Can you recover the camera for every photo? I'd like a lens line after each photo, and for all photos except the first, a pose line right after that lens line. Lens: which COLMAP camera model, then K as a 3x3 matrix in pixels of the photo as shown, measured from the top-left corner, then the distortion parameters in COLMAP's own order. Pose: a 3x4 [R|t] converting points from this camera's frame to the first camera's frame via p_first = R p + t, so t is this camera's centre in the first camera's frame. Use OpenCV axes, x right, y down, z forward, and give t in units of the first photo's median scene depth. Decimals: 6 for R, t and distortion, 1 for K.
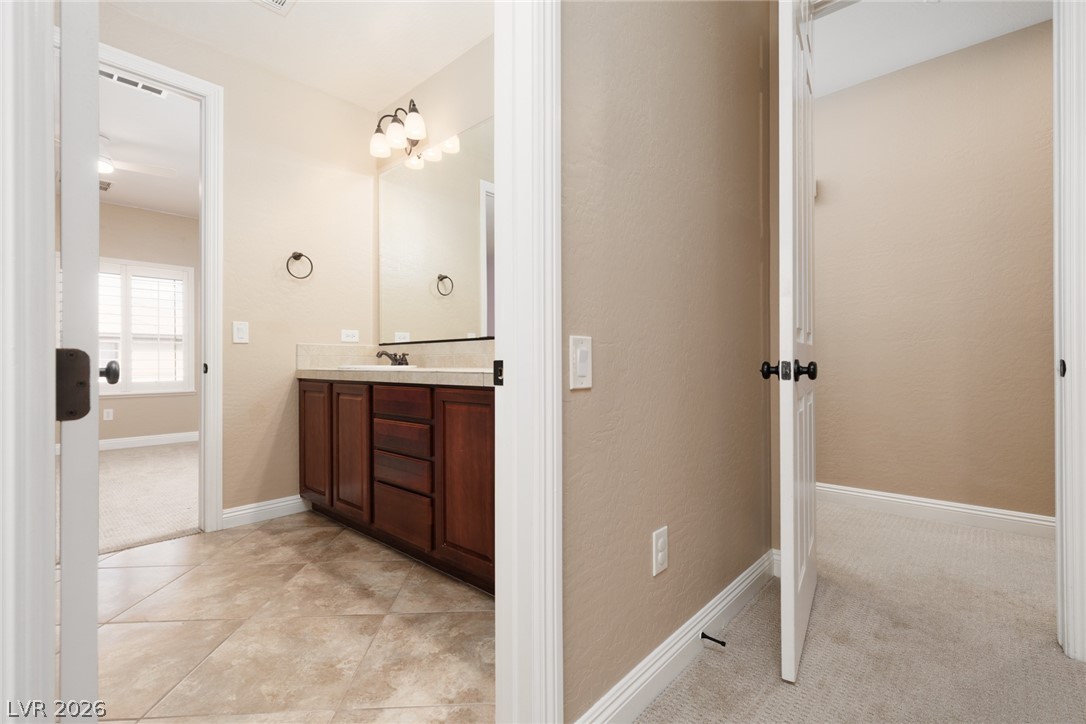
lens RADIAL K [[485.2, 0, 549.0], [0, 485.2, 359.5], [0, 0, 1]] dist [0.002637, 0.000314]
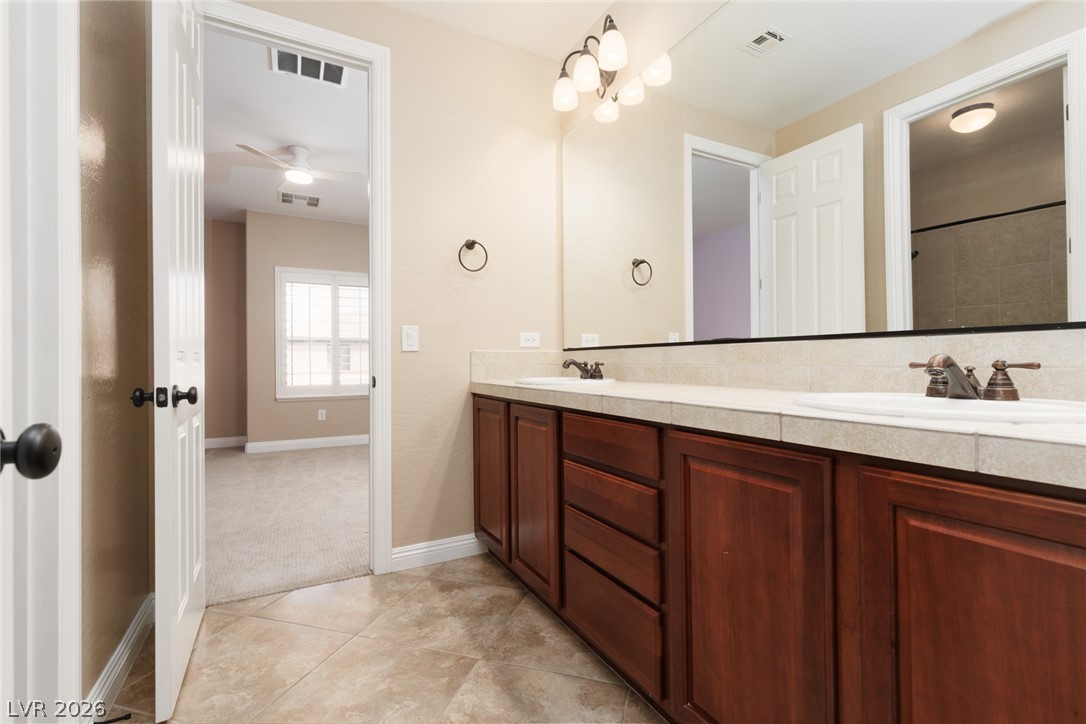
lens RADIAL K [[485.2, 0, 549.7], [0, 485.2, 358.0], [0, 0, 1]] dist [0.002637, 0.000314]
pose [[0.942345, -0.004398, -0.334614, -0.126986], [0.004710, 0.999989, 0.000122, -0.021733], [0.334610, -0.001691, 0.942355, 0.292591]]
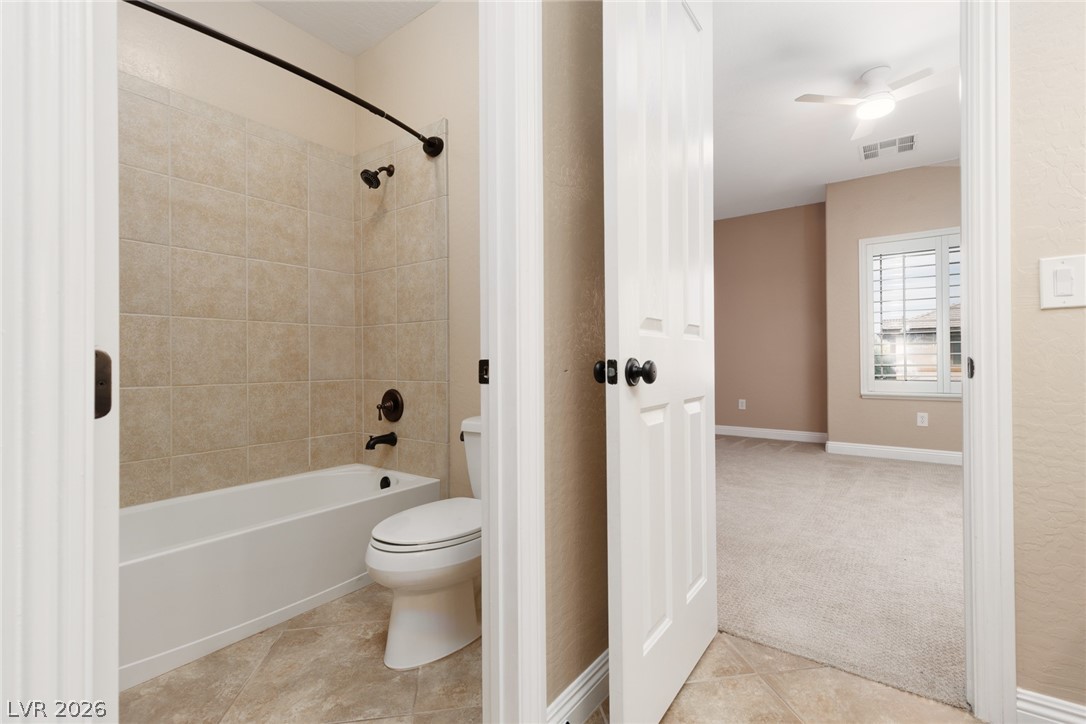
lens RADIAL K [[485.2, 0, 547.6], [0, 485.2, 361.0], [0, 0, 1]] dist [0.002637, 0.000314]
pose [[0.102572, 0.000710, -0.994725, -0.271588], [0.012593, 0.999919, 0.002012, 0.005669], [0.994646, -0.012733, 0.102555, 0.528631]]
